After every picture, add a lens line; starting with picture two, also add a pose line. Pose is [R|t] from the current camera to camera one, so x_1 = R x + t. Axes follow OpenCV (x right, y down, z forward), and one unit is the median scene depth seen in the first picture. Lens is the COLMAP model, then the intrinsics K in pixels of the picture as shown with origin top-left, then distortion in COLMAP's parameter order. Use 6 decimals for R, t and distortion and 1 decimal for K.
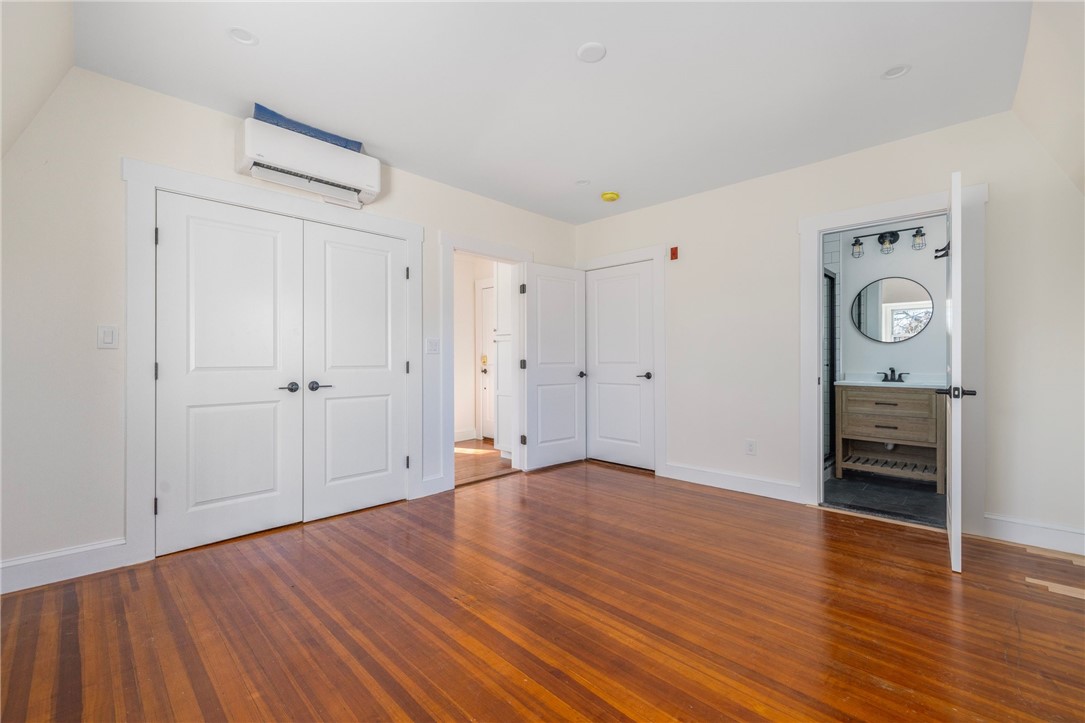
lens RADIAL K [[457.5, 0, 536.5], [0, 457.5, 360.5], [0, 0, 1]] dist [0.000739, 0.000155]
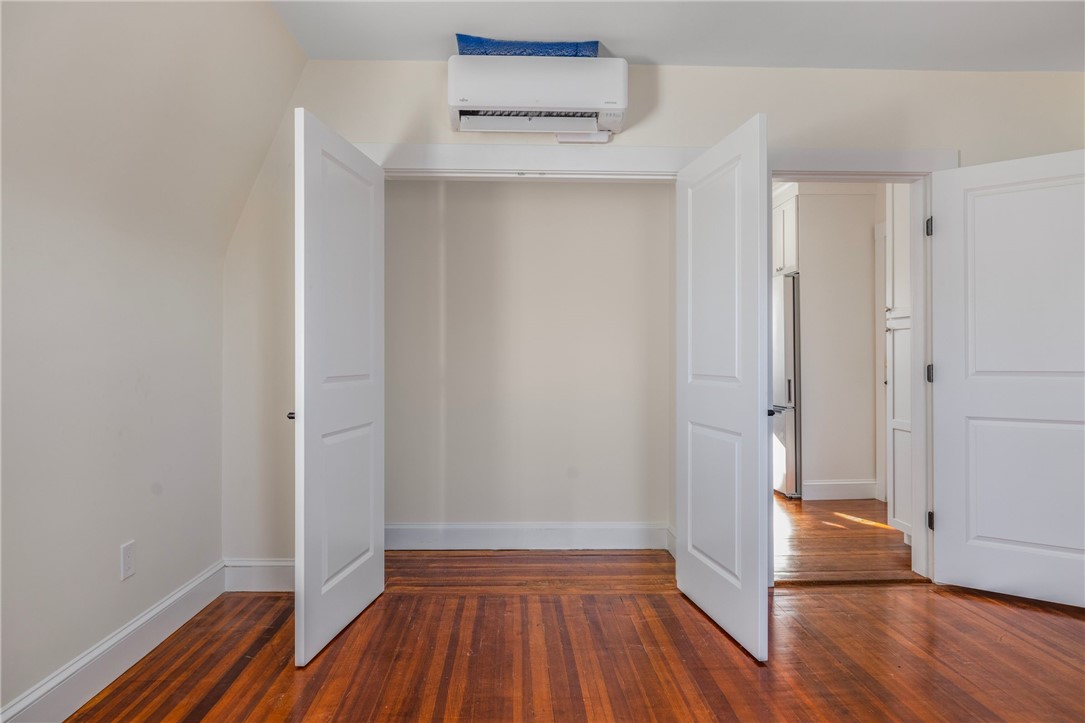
lens RADIAL K [[608.3, 0, 541.5], [0, 608.3, 358.5], [0, 0, 1]] dist [0.004617, 0.000133]
pose [[0.729585, -0.006451, -0.683860, 0.175585], [0.000577, 0.999961, -0.008818, -0.002238], [0.683890, 0.006039, 0.729560, 0.311585]]
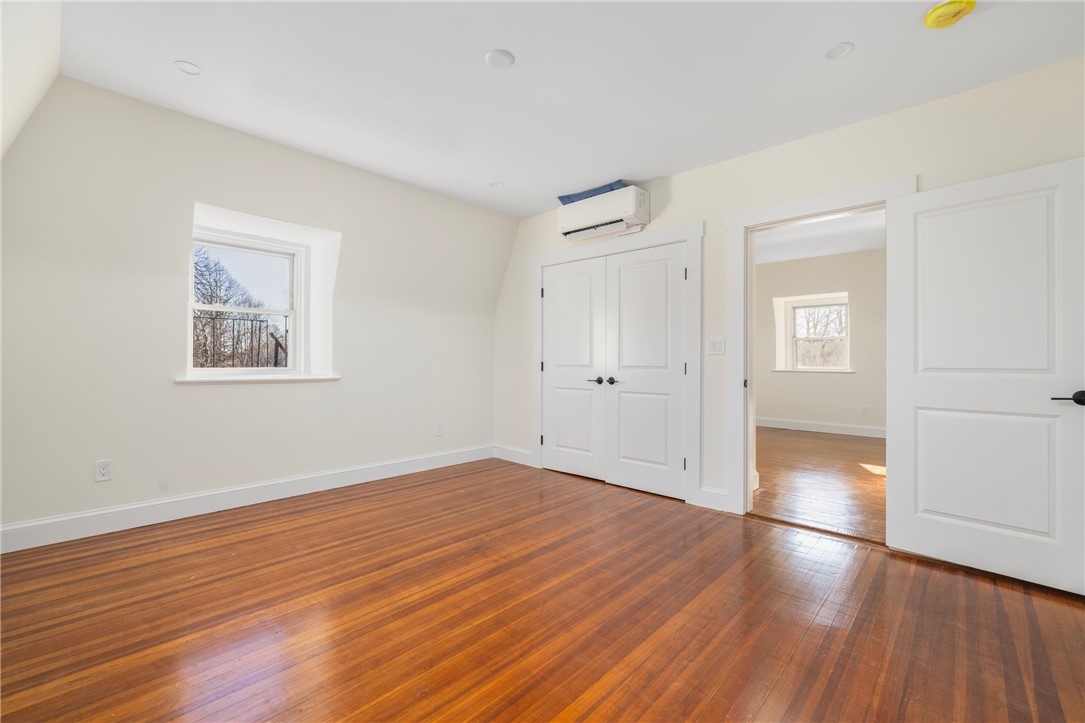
lens RADIAL K [[457.5, 0, 536.5], [0, 457.5, 360.5], [0, 0, 1]] dist [0.000739, 0.000155]
pose [[0.033980, 0.007829, -0.999392, 0.857518], [-0.005825, 0.999954, 0.007635, -0.011421], [0.999406, 0.005562, 0.034024, 0.785286]]
